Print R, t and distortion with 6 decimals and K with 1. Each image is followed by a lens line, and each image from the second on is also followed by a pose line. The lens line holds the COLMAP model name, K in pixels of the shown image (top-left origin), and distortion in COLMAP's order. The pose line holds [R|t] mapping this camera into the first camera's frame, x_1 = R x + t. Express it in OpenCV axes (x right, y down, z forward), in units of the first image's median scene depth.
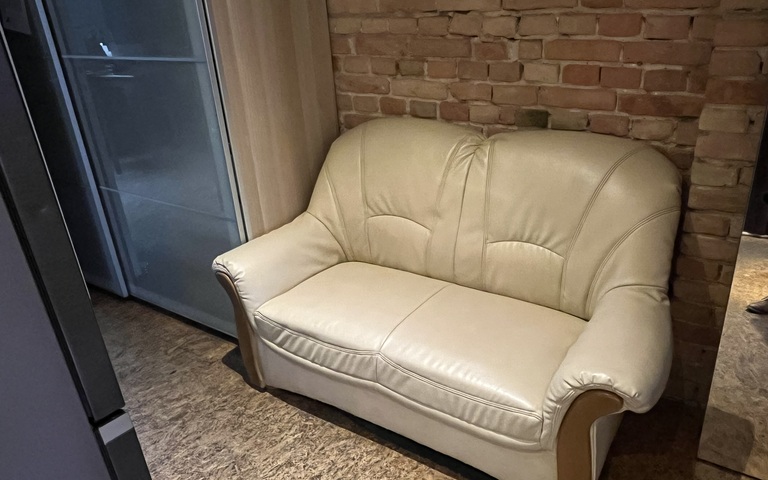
lens RADIAL K [[566.6, 0, 381.1], [0, 566.6, 241.4], [0, 0, 1]] dist [-0.010723, -0.001517]
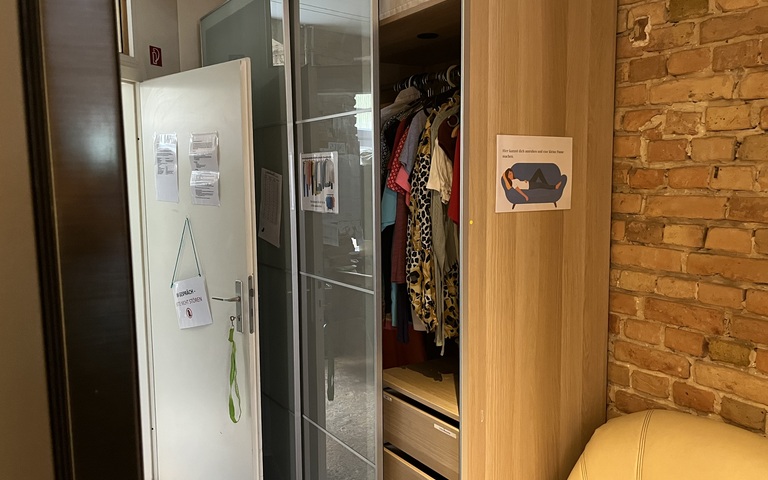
lens RADIAL K [[638.0, 0, 384.9], [0, 638.0, 239.8], [0, 0, 1]] dist [0.013173, 0.005650]
pose [[0.918526, 0.096311, -0.383450, -0.044542], [-0.216087, 0.934490, -0.282904, -0.113780], [0.331084, 0.342713, 0.879165, 0.104092]]
